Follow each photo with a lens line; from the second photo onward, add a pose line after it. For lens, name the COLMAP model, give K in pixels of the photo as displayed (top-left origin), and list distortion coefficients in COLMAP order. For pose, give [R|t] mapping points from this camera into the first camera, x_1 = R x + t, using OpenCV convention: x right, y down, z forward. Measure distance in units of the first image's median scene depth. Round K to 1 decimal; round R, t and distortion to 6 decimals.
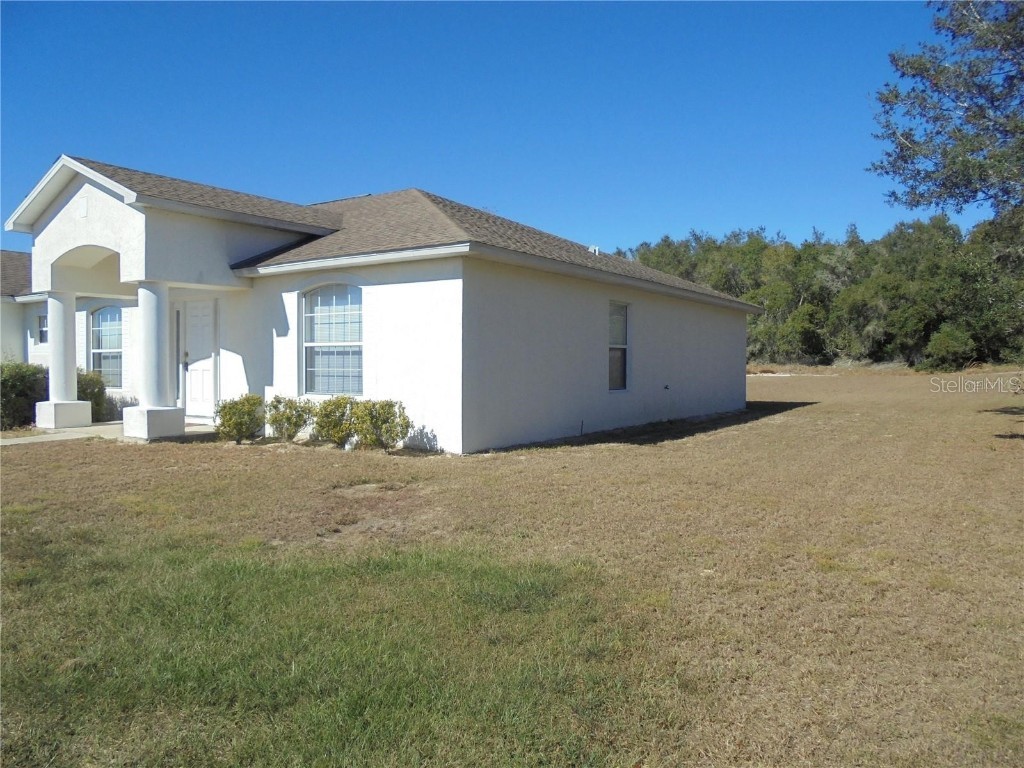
lens RADIAL K [[785.4, 0, 510.9], [0, 785.4, 382.8], [0, 0, 1]] dist [-0.056537, 0.007239]
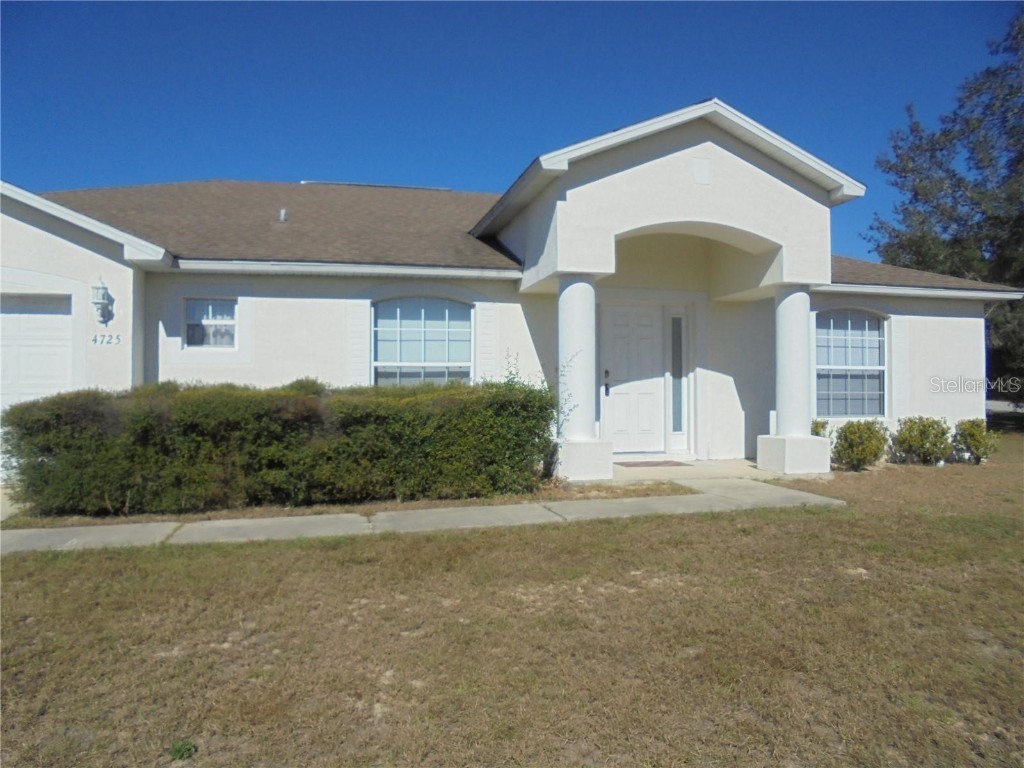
lens RADIAL K [[785.4, 0, 511.5], [0, 785.4, 387.3], [0, 0, 1]] dist [-0.056537, 0.007239]
pose [[0.652974, 0.016922, 0.757191, -1.283669], [0.021150, 0.998953, -0.040563, 0.008296], [-0.757085, 0.042501, 0.651933, 0.673253]]
